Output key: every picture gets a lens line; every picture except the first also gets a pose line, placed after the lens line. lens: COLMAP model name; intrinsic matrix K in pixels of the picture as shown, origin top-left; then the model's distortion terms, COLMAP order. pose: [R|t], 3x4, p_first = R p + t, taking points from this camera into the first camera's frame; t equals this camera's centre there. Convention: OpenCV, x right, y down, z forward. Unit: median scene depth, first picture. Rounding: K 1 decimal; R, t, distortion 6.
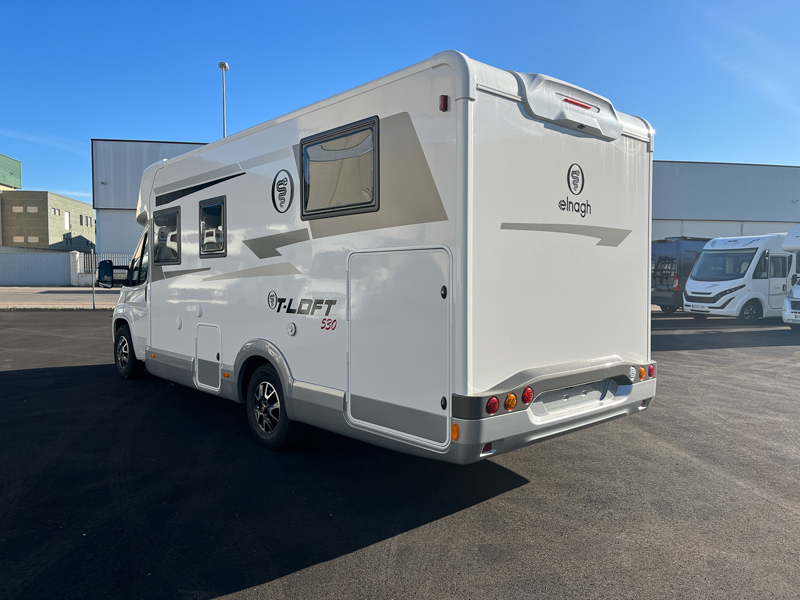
lens RADIAL K [[599.2, 0, 404.7], [0, 599.2, 293.9], [0, 0, 1]] dist [0.075955, -0.108870]
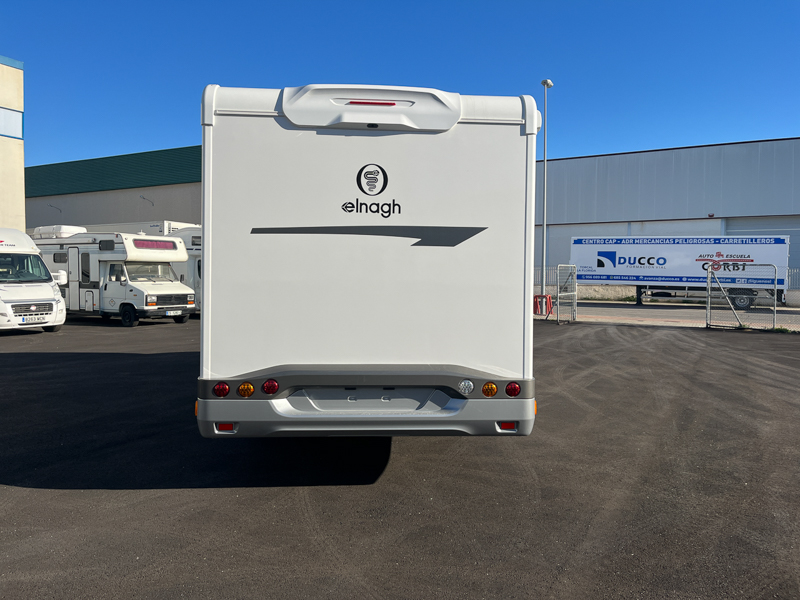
lens RADIAL K [[599.2, 0, 404.7], [0, 599.2, 293.9], [0, 0, 1]] dist [0.075955, -0.108870]
pose [[0.788572, 0.015619, -0.614744, 0.930629], [-0.027371, 0.999578, -0.009714, 0.005107], [0.614333, 0.024486, 0.788667, 0.259912]]
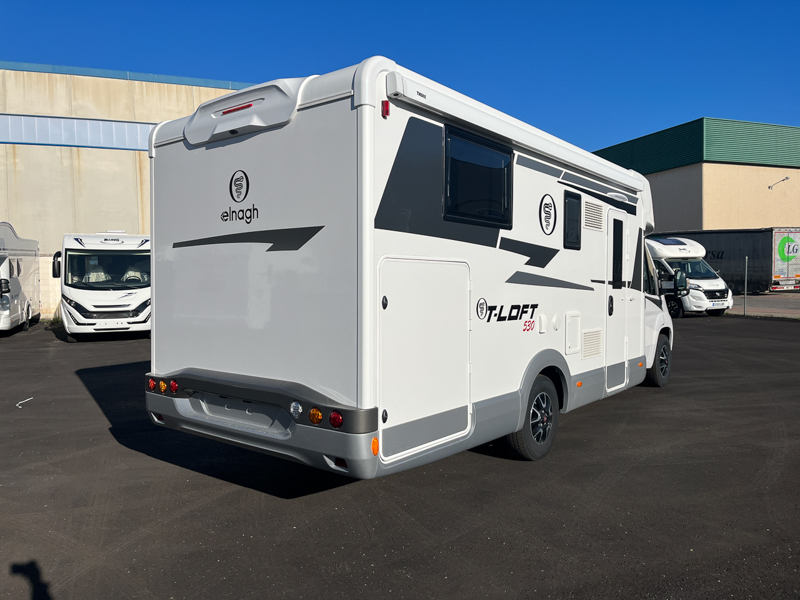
lens RADIAL K [[599.2, 0, 404.7], [0, 599.2, 293.9], [0, 0, 1]] dist [0.075955, -0.108870]
pose [[0.166917, 0.014831, -0.985859, 1.283897], [-0.025861, 0.999609, 0.010659, -0.033927], [0.985632, 0.023716, 0.167235, 1.100745]]
